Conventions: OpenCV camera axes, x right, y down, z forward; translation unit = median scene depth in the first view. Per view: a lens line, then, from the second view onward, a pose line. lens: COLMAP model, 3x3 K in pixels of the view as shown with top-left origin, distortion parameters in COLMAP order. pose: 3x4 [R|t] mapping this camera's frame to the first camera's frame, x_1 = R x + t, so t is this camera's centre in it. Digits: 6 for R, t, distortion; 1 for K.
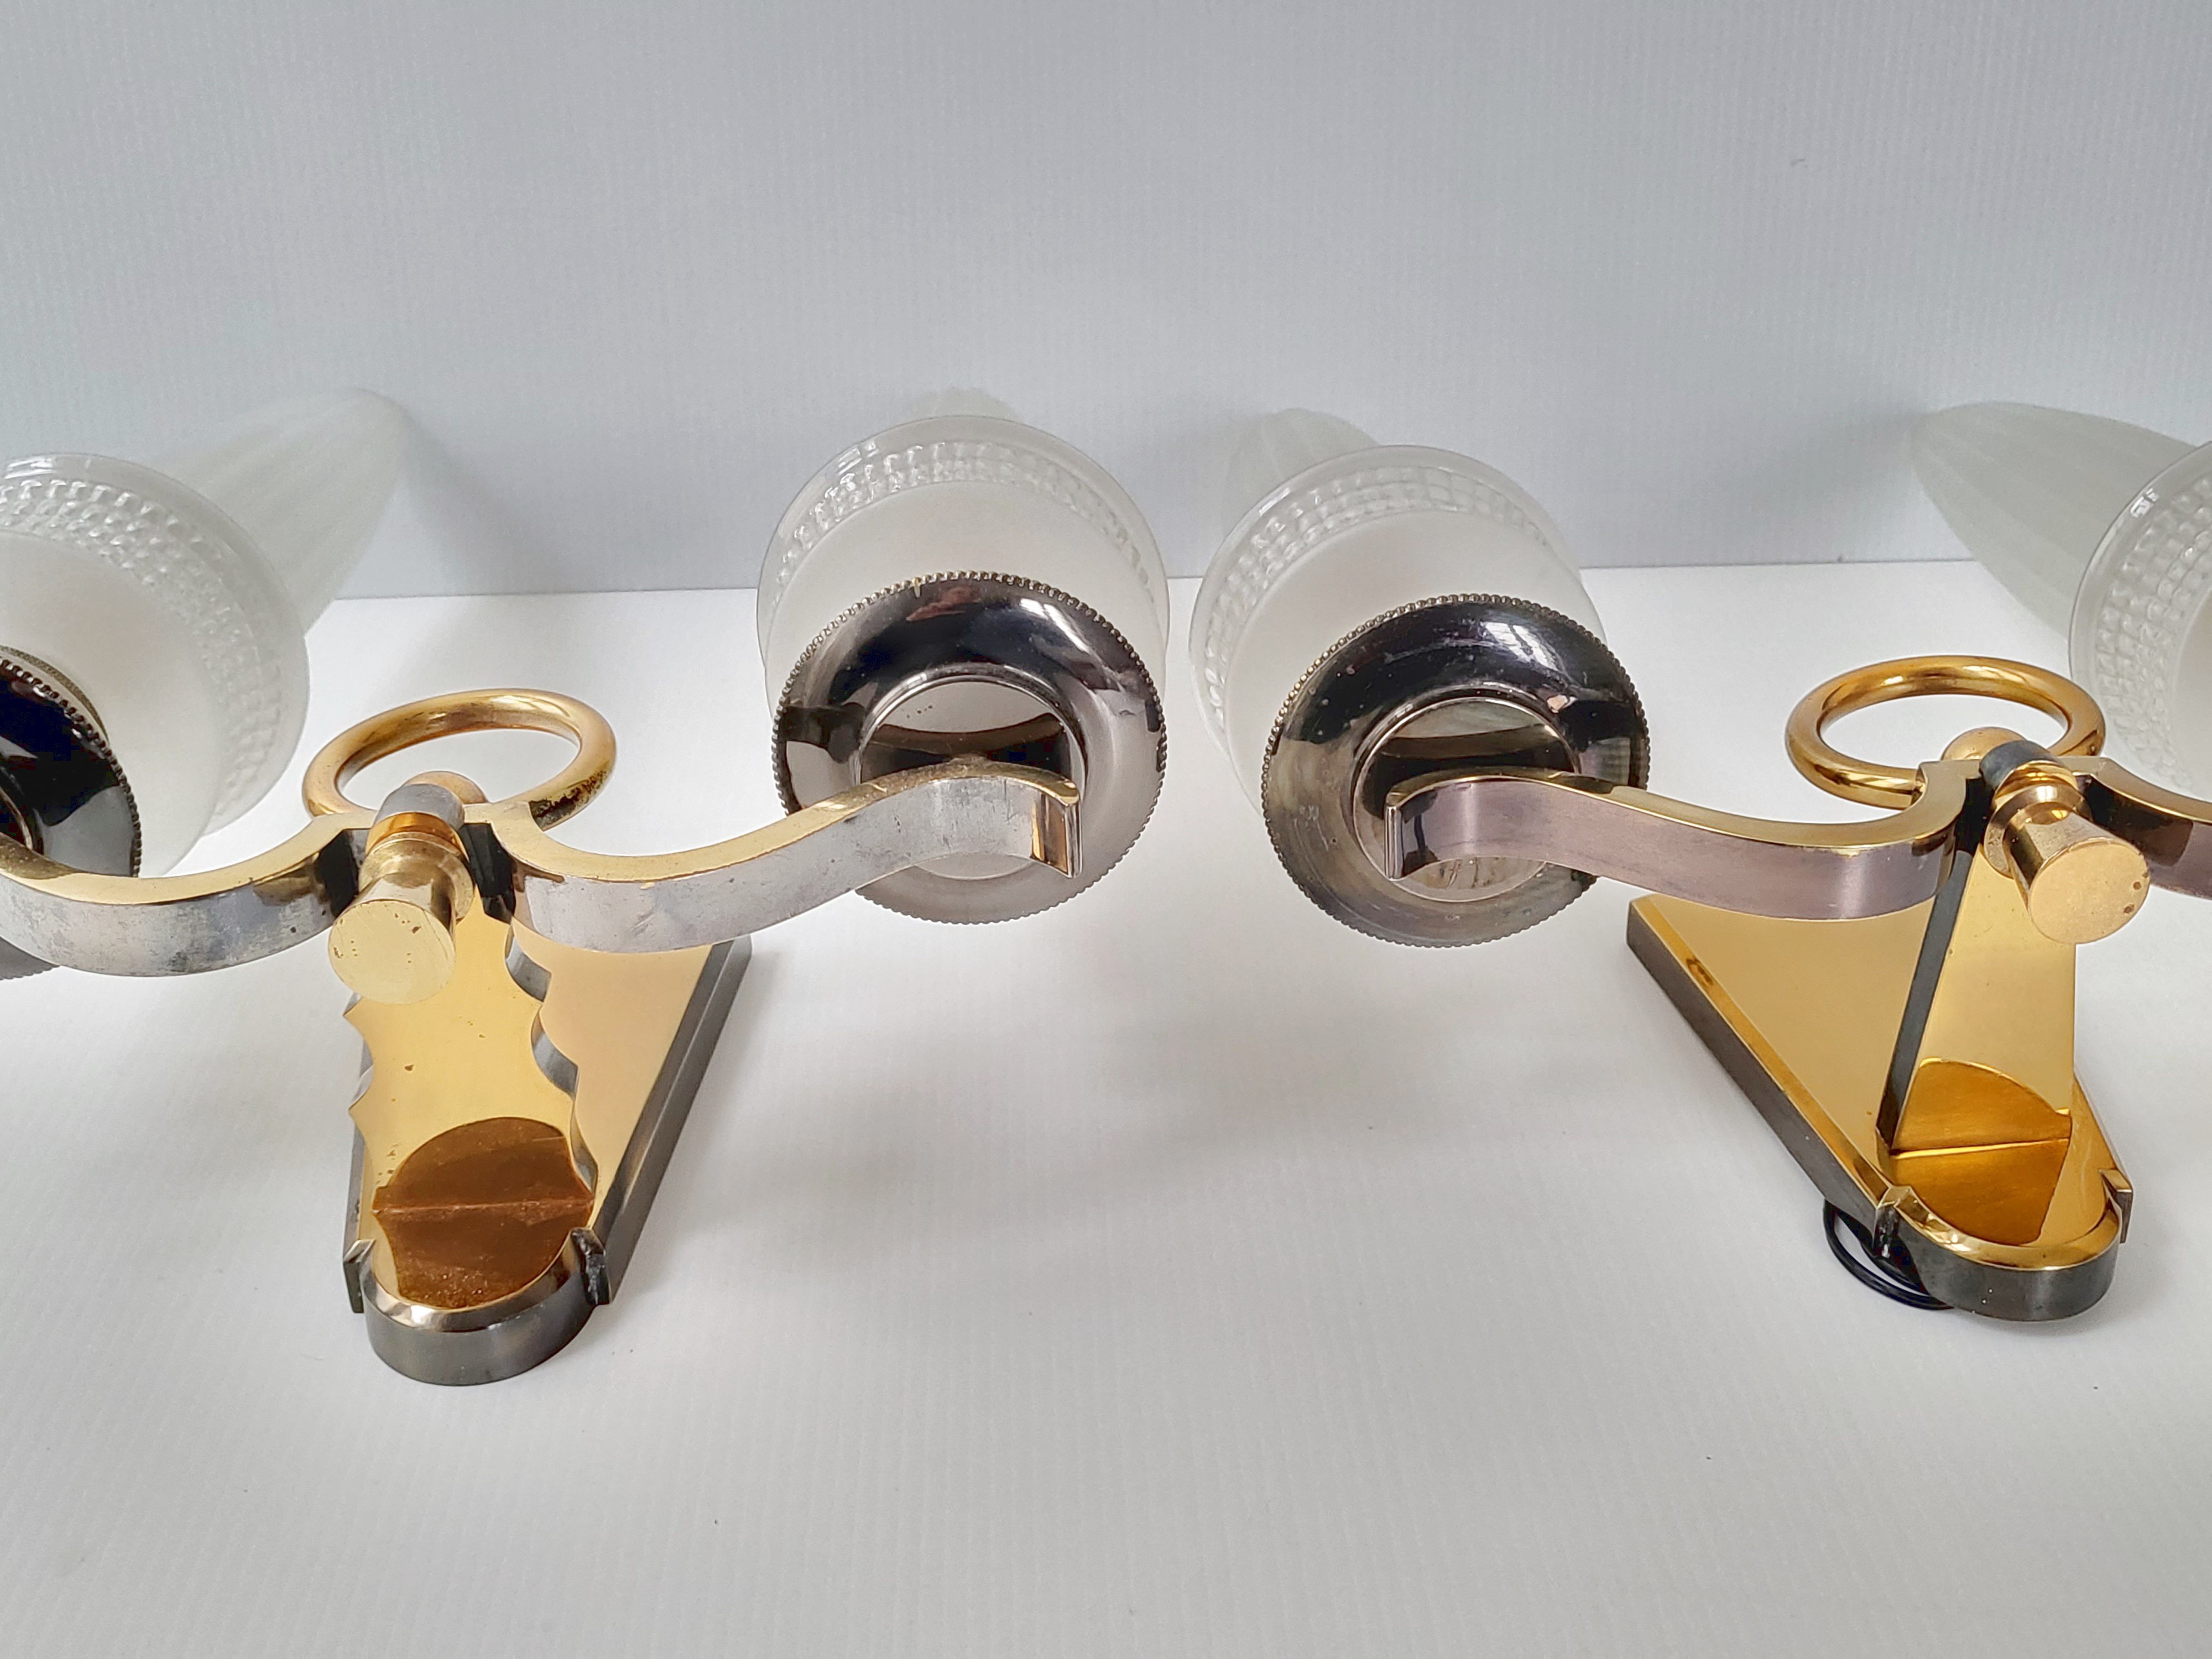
lens RADIAL K [[1674.5, 0, 1105.9], [0, 1674.5, 844.7], [0, 0, 1]] dist [-0.009909, -0.003911]
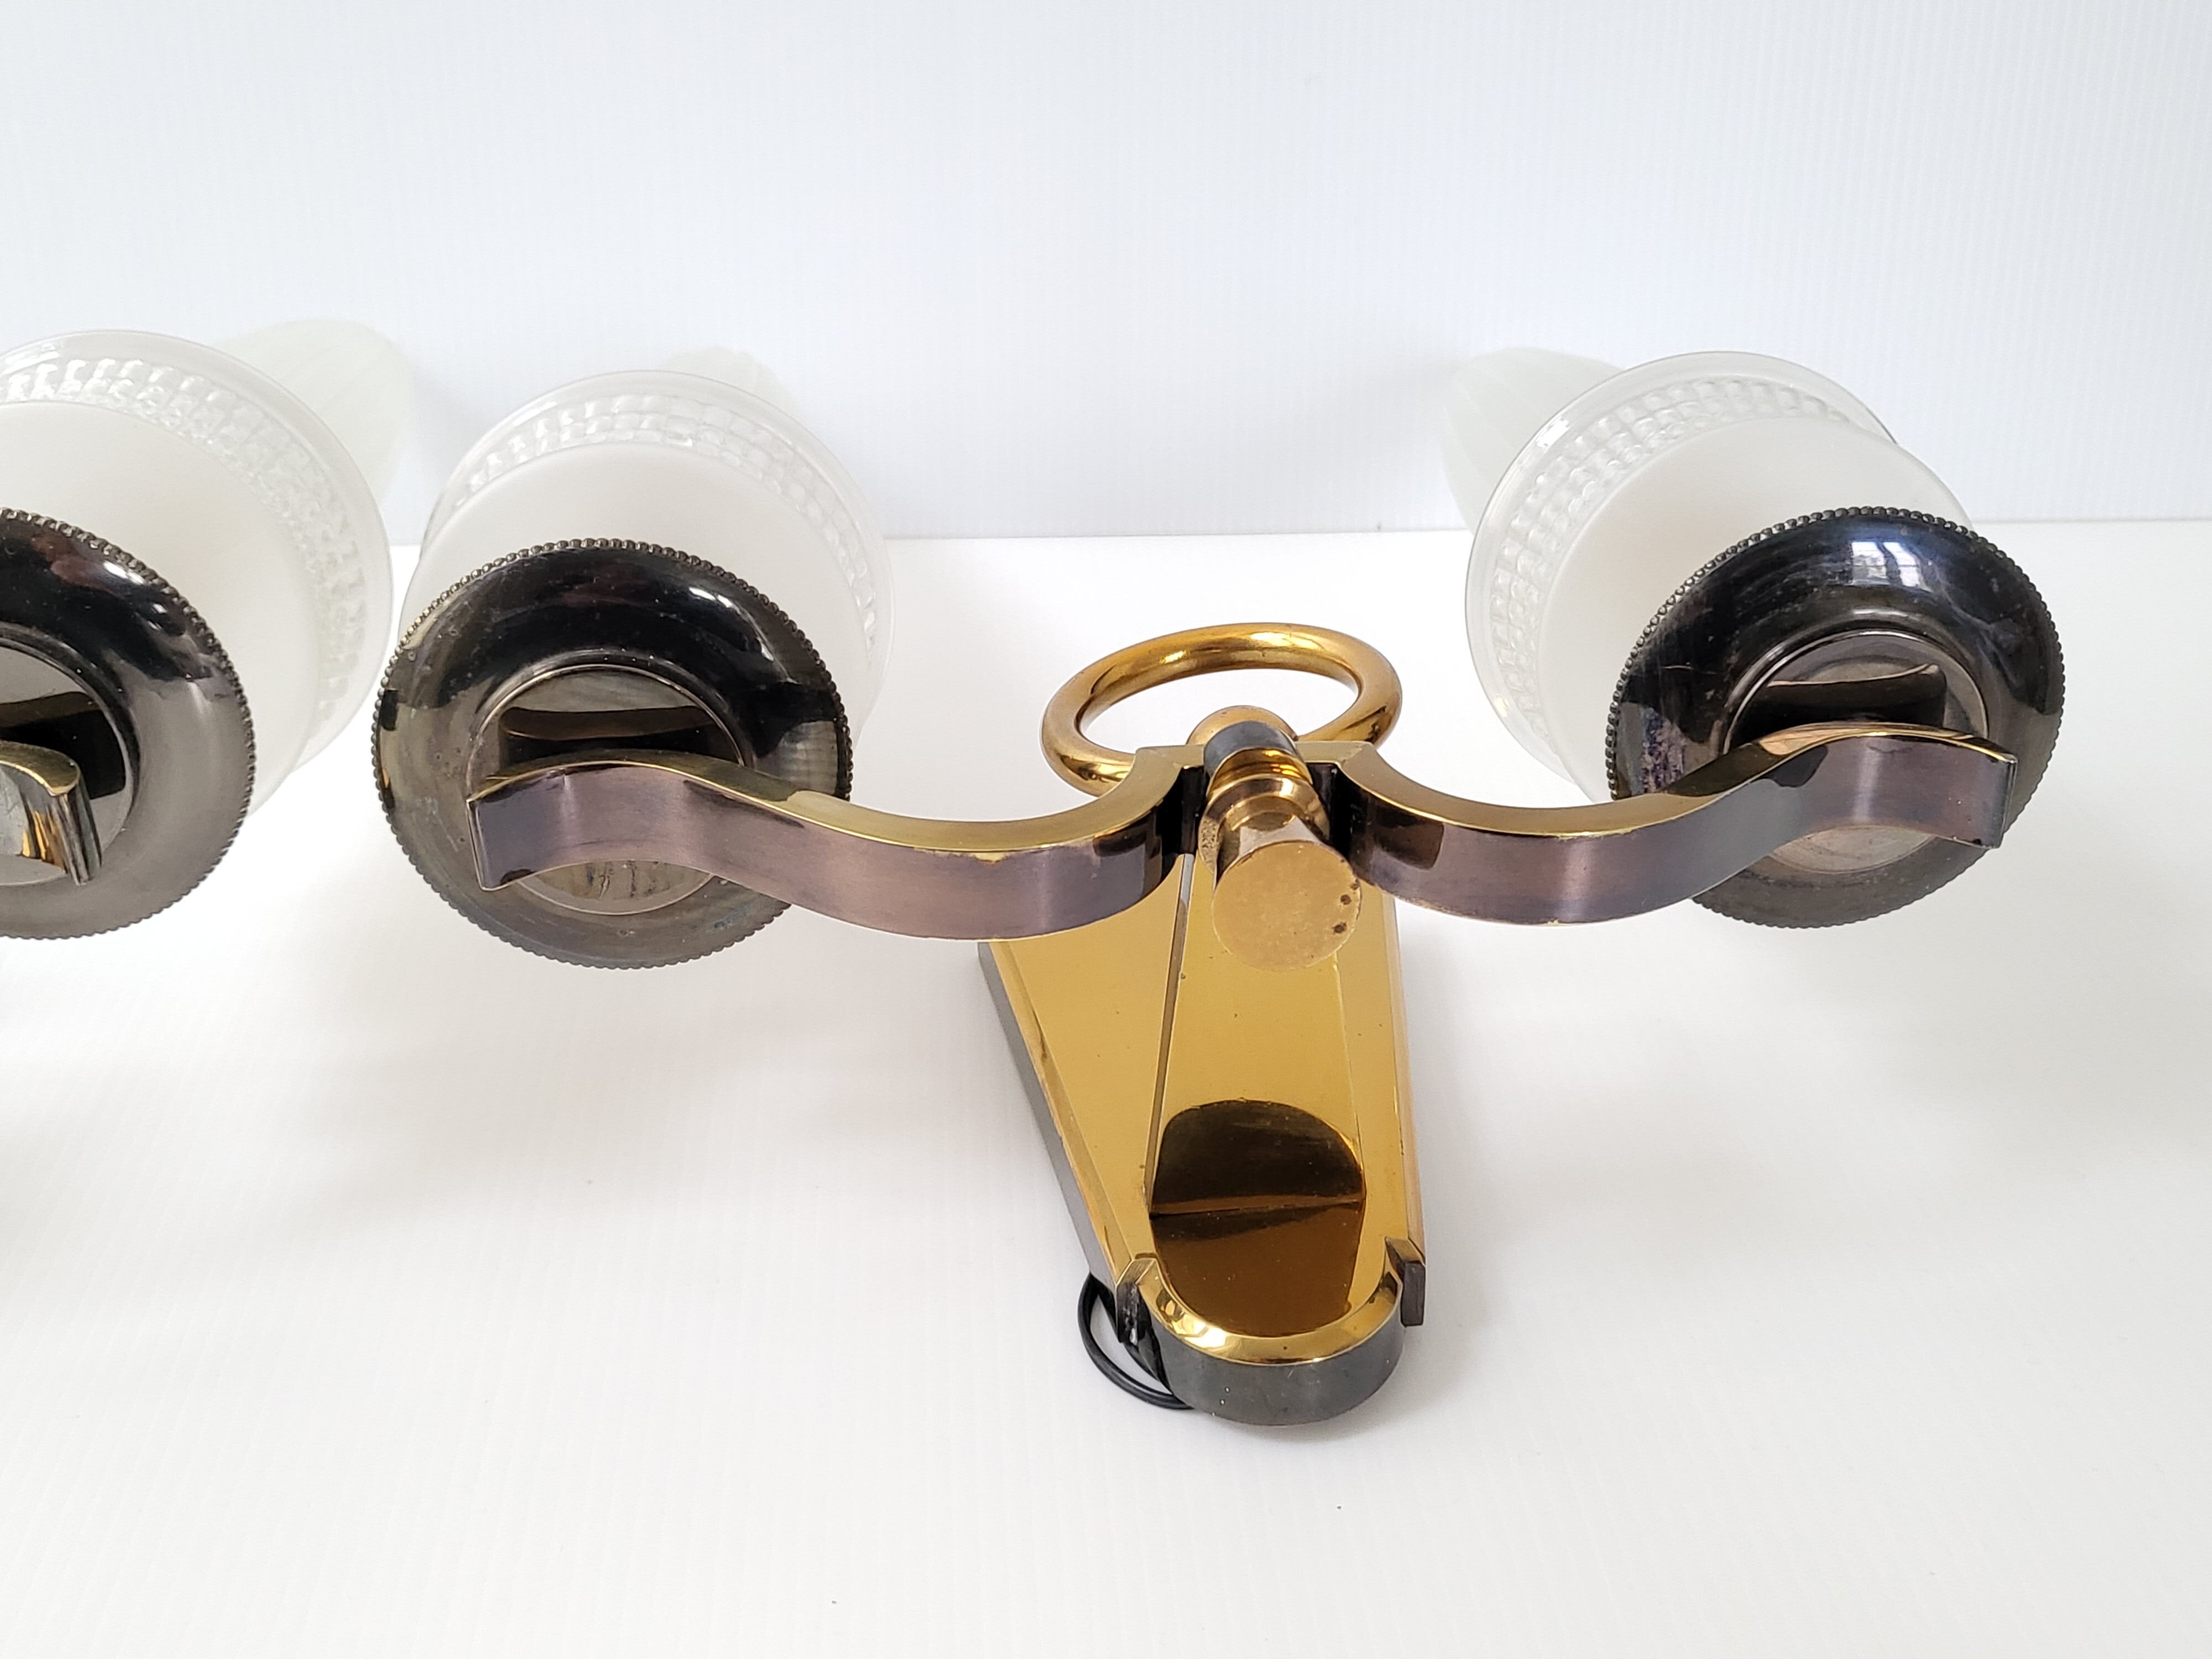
lens RADIAL K [[1674.2, 0, 1106.0], [0, 1674.2, 829.5], [0, 0, 1]] dist [-0.003971, -0.002752]
pose [[0.999622, 0.003217, 0.027289, 0.430260], [-0.003016, 0.999968, -0.007410, -0.002228], [-0.027312, 0.007325, 0.999600, 0.171751]]
